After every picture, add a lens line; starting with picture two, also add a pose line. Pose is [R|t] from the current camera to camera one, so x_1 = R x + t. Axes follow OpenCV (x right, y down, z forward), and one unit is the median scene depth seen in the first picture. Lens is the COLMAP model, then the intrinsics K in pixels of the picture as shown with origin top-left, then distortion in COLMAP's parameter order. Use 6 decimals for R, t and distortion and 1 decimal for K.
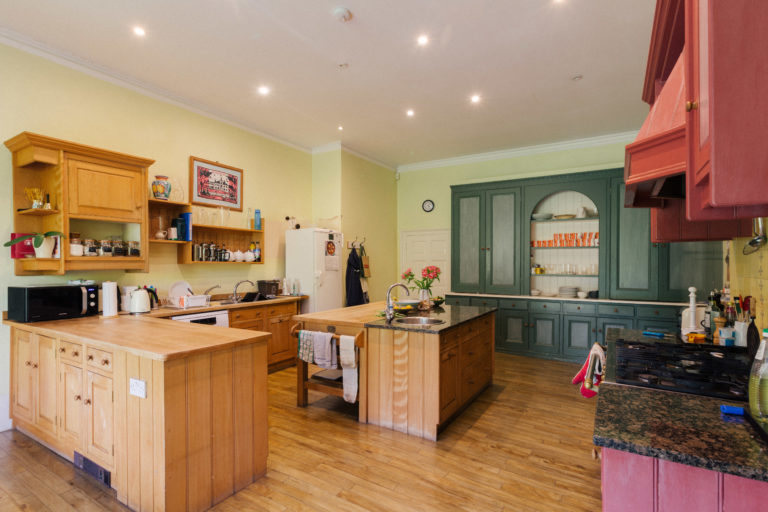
lens RADIAL K [[358.9, 0, 362.2], [0, 358.9, 265.6], [0, 0, 1]] dist [-0.020922, 0.003038]
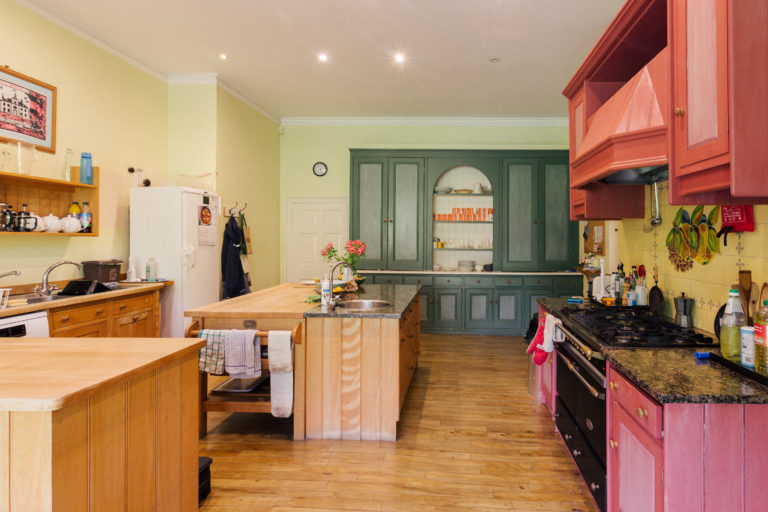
lens RADIAL K [[409.6, 0, 422.4], [0, 409.6, 235.8], [0, 0, 1]] dist [-0.016604, 0.010423]
pose [[0.866605, 0.007213, 0.498943, -0.143762], [-0.003345, 0.999957, -0.008645, -0.001179], [-0.498984, 0.005823, 0.866592, 0.058488]]
